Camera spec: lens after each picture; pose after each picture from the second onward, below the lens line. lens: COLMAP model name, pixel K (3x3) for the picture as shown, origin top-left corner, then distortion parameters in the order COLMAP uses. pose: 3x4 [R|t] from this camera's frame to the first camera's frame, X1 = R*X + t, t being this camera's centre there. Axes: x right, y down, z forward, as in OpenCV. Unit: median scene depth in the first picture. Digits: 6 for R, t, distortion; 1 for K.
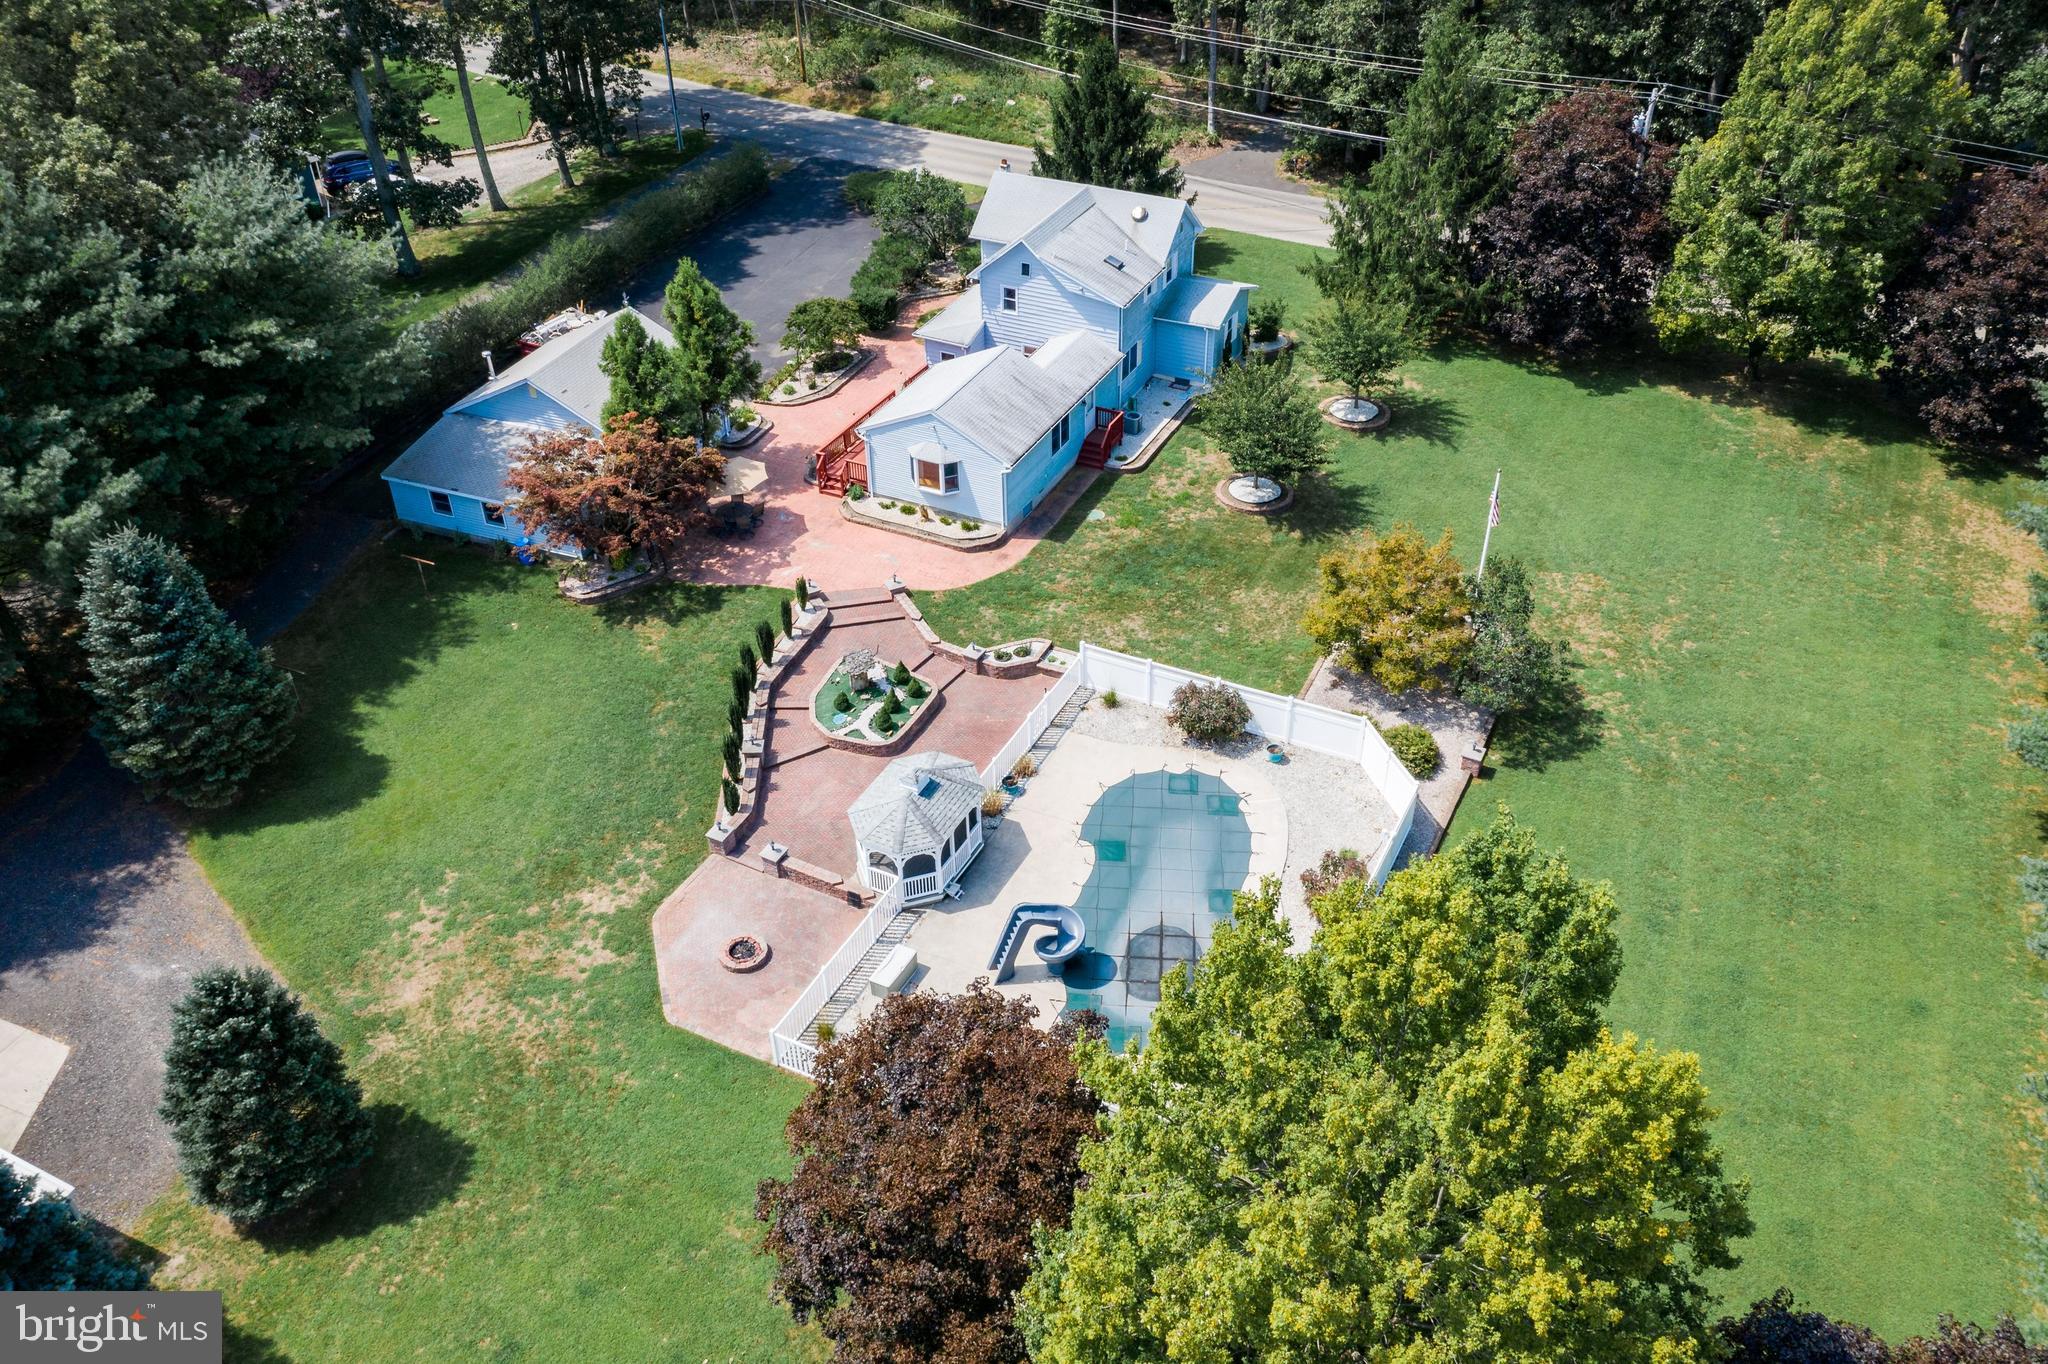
lens RADIAL K [[1610.4, 0, 1034.8], [0, 1610.4, 680.5], [0, 0, 1]] dist [-0.038473, 0.073066]
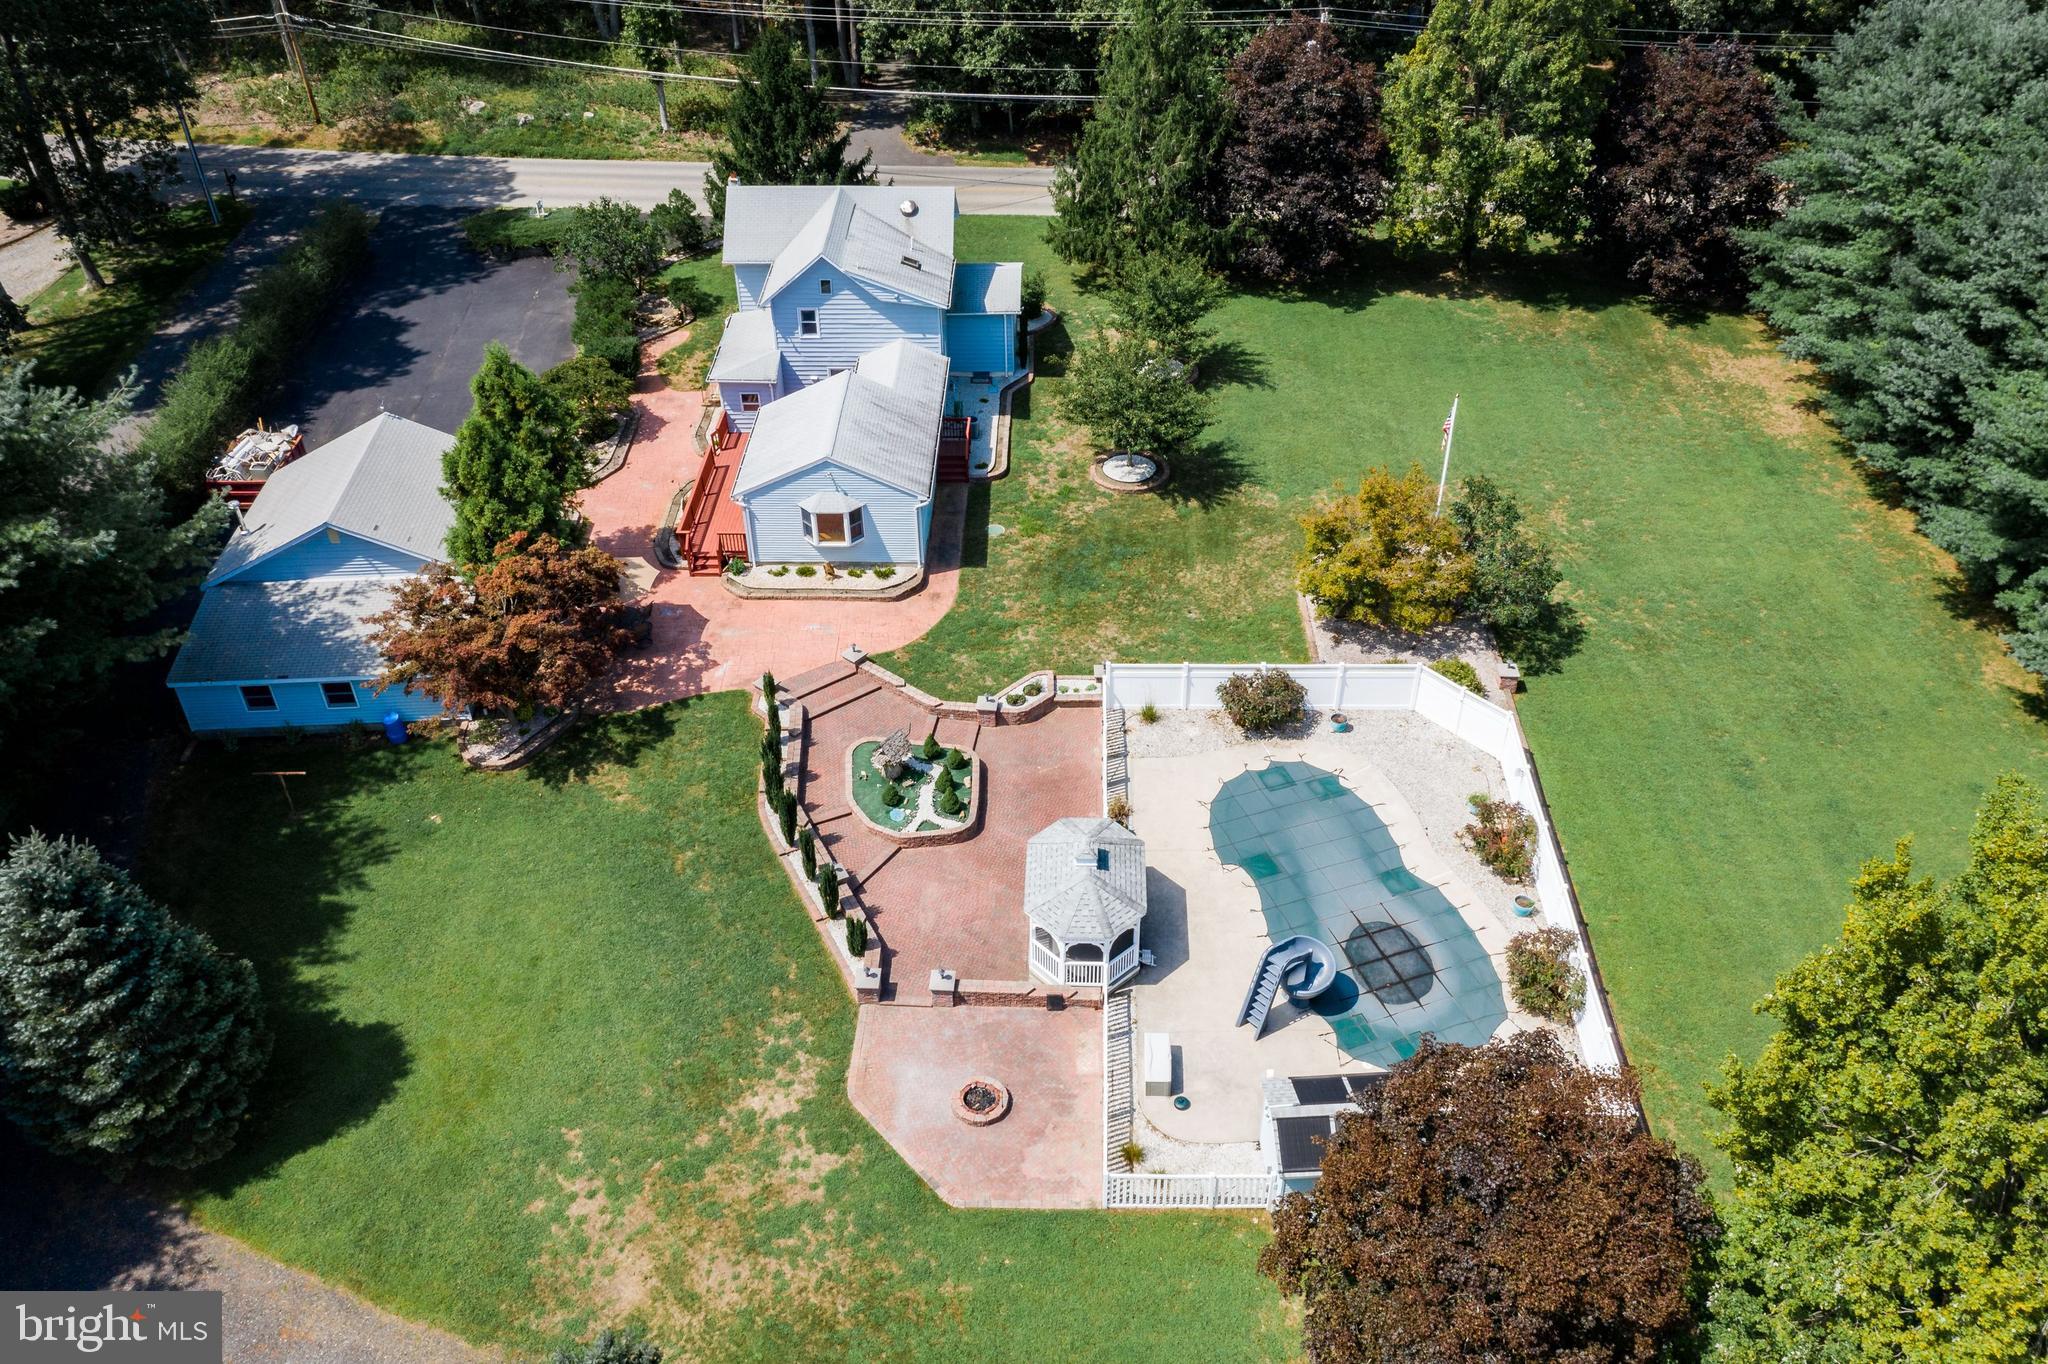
lens RADIAL K [[1610.4, 0, 1036.4], [0, 1610.4, 674.7], [0, 0, 1]] dist [-0.038473, 0.073066]
pose [[0.906468, -0.252861, 0.338196, -0.276915], [0.248291, 0.966978, 0.057491, -0.069134], [-0.341565, 0.031858, 0.939318, 0.114327]]
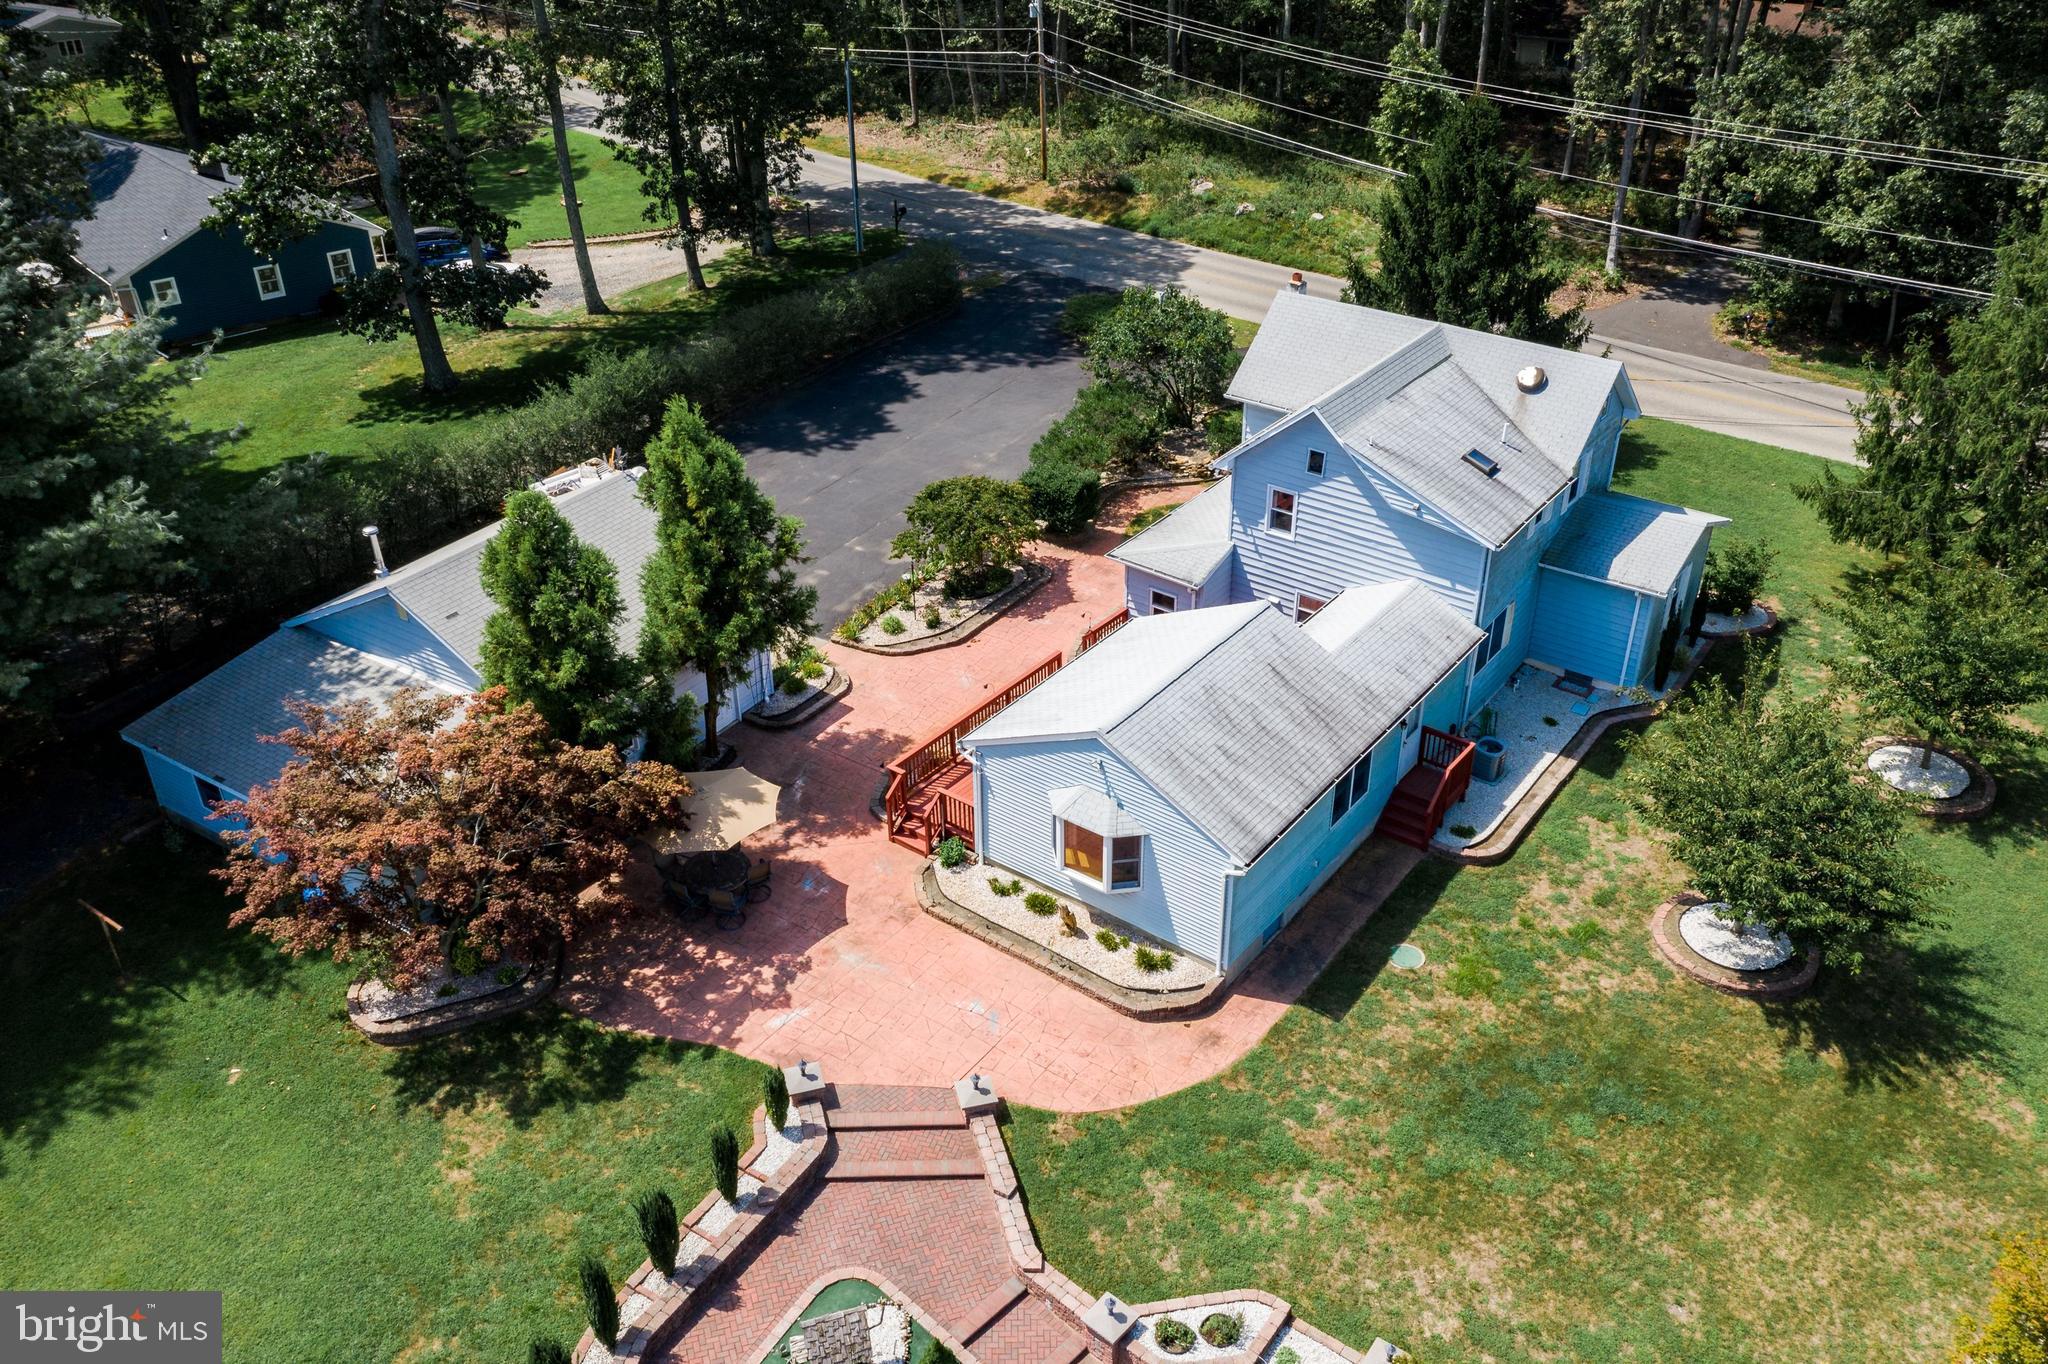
lens RADIAL K [[1610.4, 0, 1023.7], [0, 1610.4, 687.1], [0, 0, 1]] dist [-0.038473, 0.073066]
pose [[0.980825, 0.102016, -0.166059, -0.004890], [-0.115928, 0.990319, -0.076342, -0.133401], [0.156664, 0.094129, 0.983156, 0.477384]]
